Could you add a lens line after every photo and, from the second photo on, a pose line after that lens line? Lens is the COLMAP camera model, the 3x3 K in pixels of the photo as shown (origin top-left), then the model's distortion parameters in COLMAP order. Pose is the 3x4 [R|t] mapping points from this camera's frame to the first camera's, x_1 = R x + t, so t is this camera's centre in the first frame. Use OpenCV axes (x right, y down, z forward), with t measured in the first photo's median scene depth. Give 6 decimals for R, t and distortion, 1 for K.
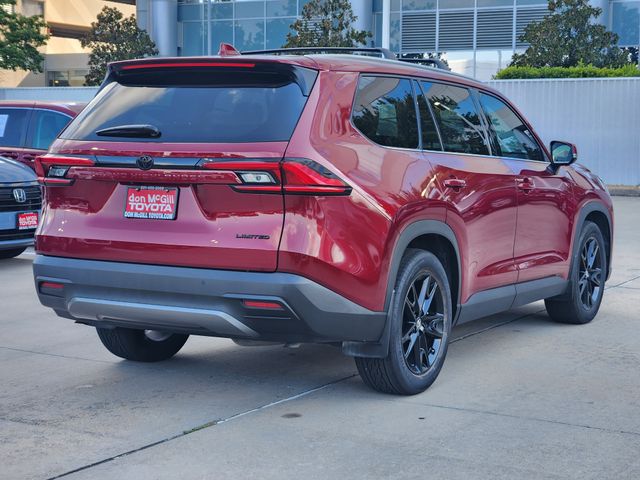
lens RADIAL K [[1260.8, 0, 321.7], [0, 1260.8, 236.0], [0, 0, 1]] dist [-0.054289, 0.000000]
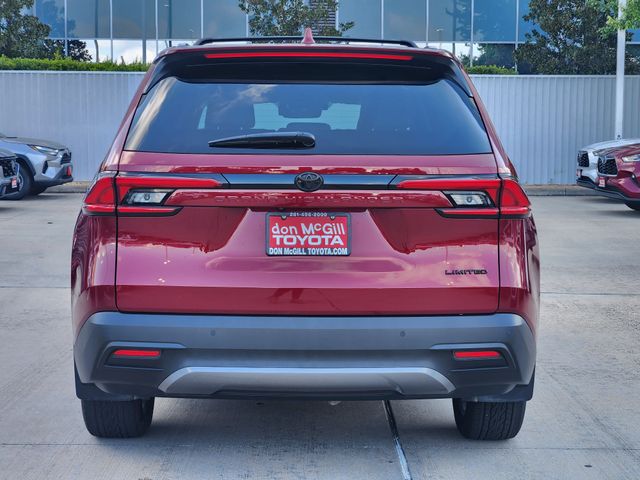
lens RADIAL K [[1260.8, 0, 296.5], [0, 1260.8, 235.3], [0, 0, 1]] dist [-0.054289, 0.000000]
pose [[0.854770, -0.044730, 0.517077, -0.537238], [0.041663, 0.998978, 0.017545, -0.039587], [-0.517333, 0.006546, 0.855759, 0.349100]]
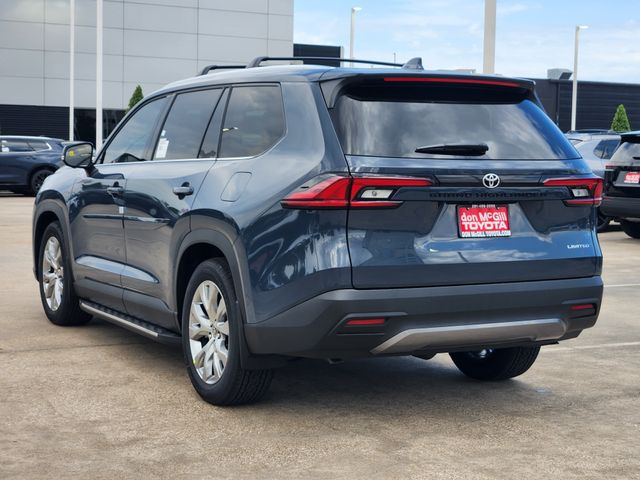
lens RADIAL K [[1260.8, 0, 318.6], [0, 1260.8, 234.1], [0, 0, 1]] dist [-0.054289, 0.000000]
pose [[0.503421, -0.067088, 0.861433, -1.052736], [0.053727, 0.997482, 0.046286, -0.068895], [-0.862370, 0.022981, 0.505758, 0.613089]]
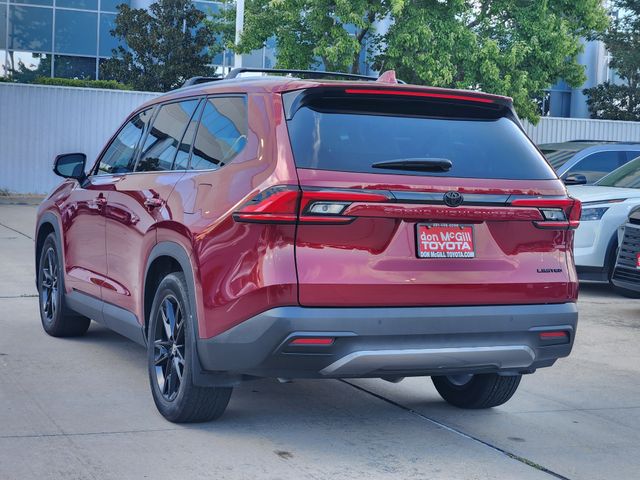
lens RADIAL K [[1260.8, 0, 321.4], [0, 1260.8, 243.1], [0, 0, 1]] dist [-0.054289, 0.000000]
pose [[0.564237, -0.040108, 0.824638, -0.969878], [0.026530, 0.999184, 0.030445, -0.056138], [-0.825187, 0.004700, 0.564841, 0.542300]]
